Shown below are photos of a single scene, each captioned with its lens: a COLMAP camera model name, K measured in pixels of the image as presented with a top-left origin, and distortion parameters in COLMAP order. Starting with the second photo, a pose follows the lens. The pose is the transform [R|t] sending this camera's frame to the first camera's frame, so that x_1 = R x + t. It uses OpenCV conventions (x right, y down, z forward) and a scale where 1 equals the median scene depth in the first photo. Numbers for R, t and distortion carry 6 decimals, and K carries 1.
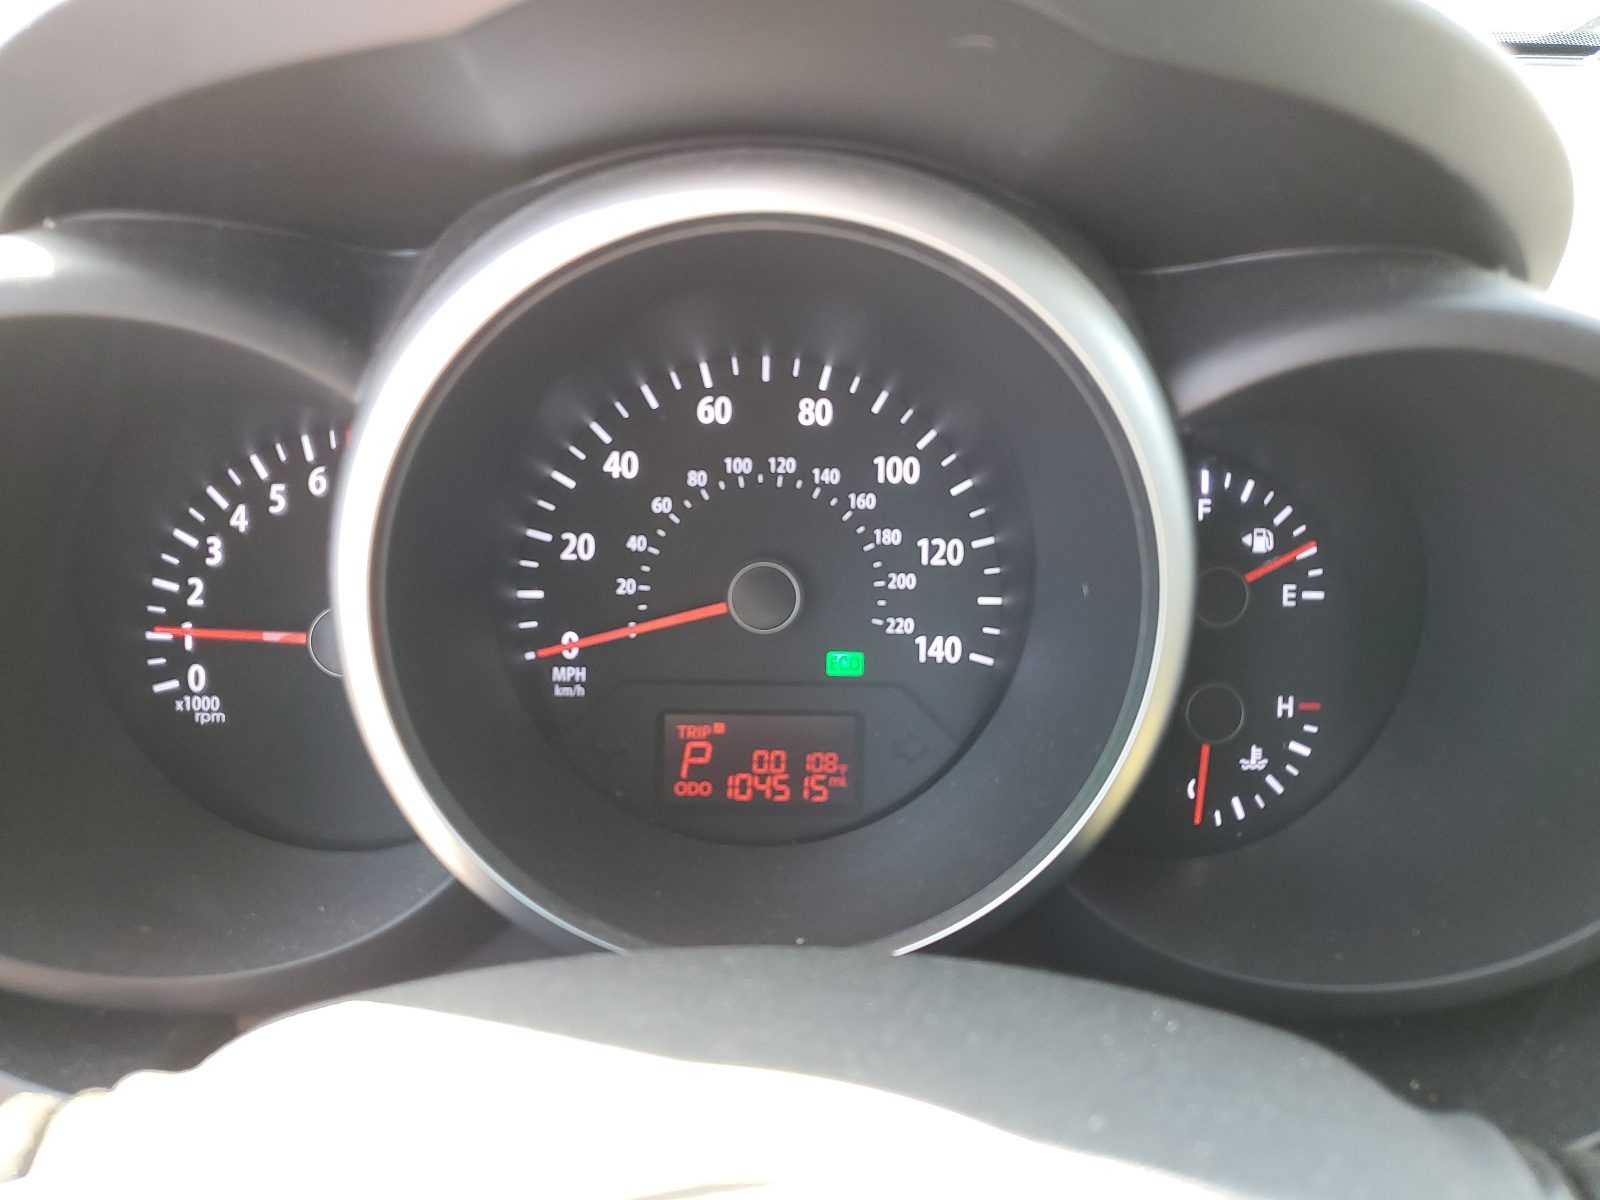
lens RADIAL K [[1210.5, 0, 800.9], [0, 1210.5, 600.6], [0, 0, 1]] dist [-0.004601, -0.001040]
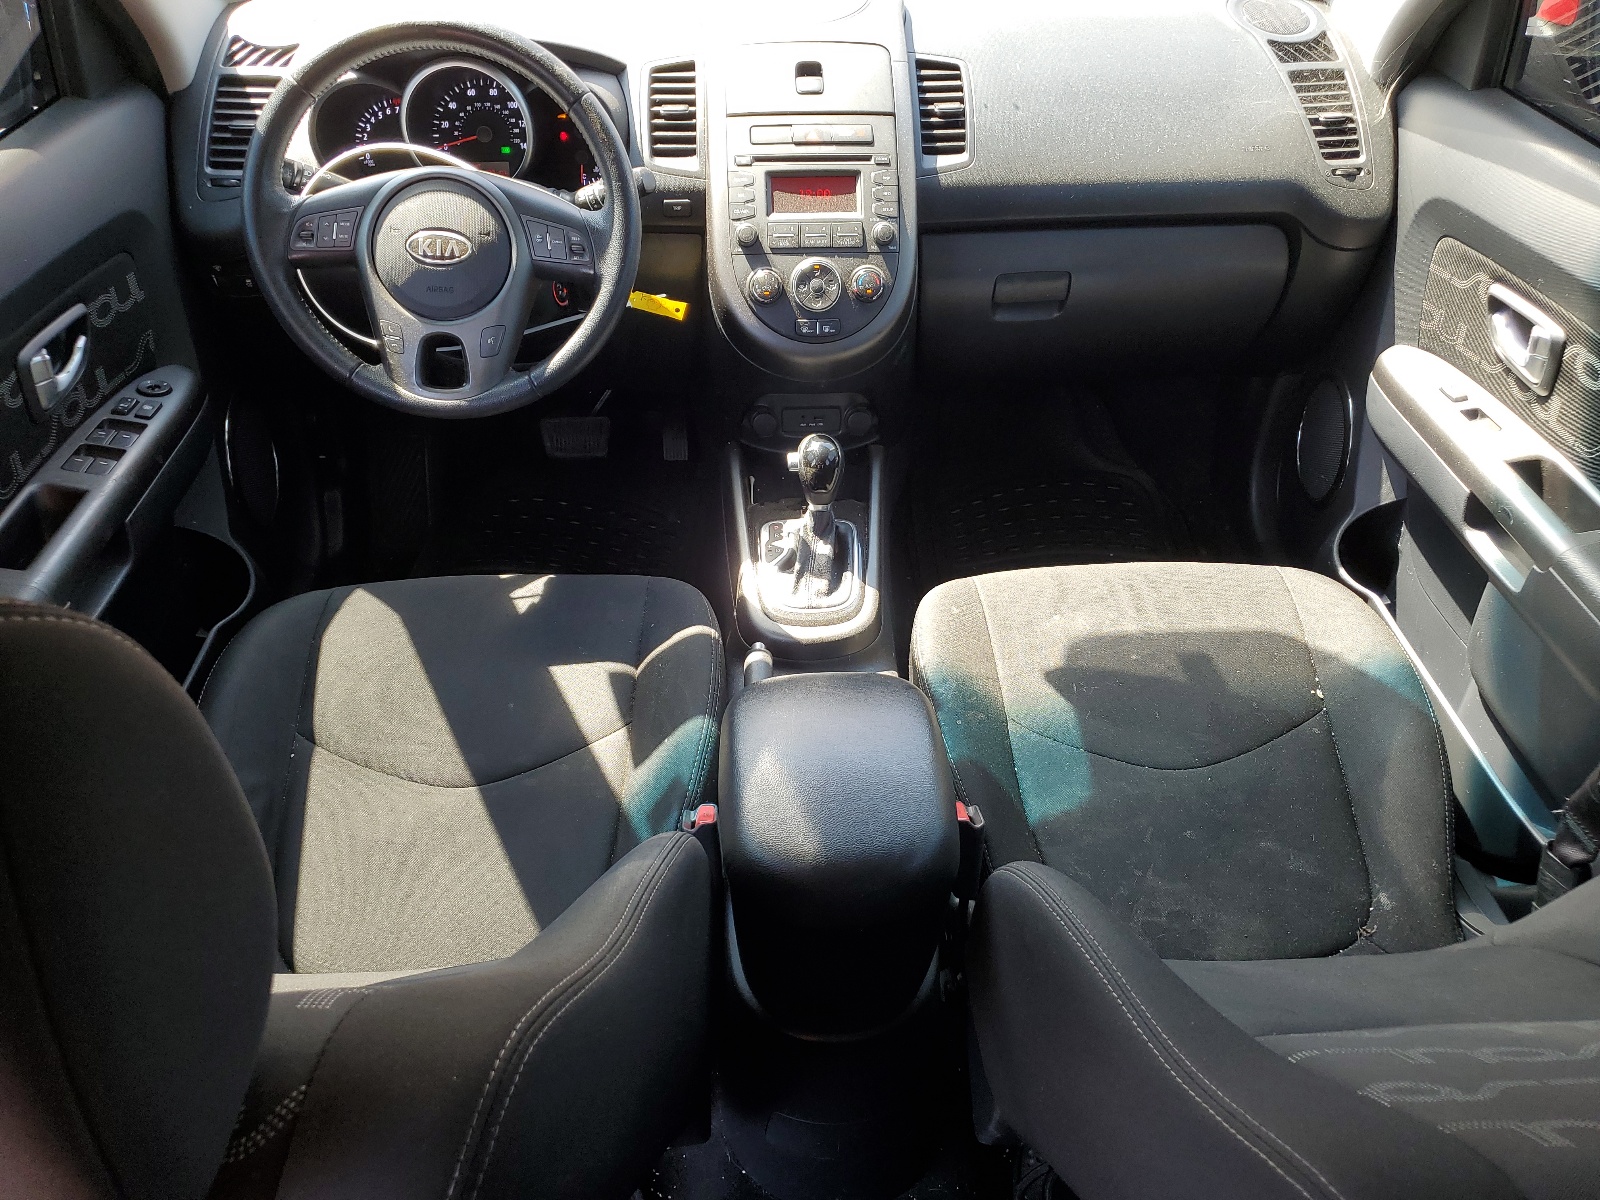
lens RADIAL K [[1210.5, 0, 798.1], [0, 1210.5, 599.5], [0, 0, 1]] dist [-0.004601, -0.001040]
pose [[0.999279, -0.035949, 0.012192, 1.060816], [0.031696, 0.966914, 0.253127, 0.593553], [-0.020888, -0.252559, 0.967356, -4.030119]]
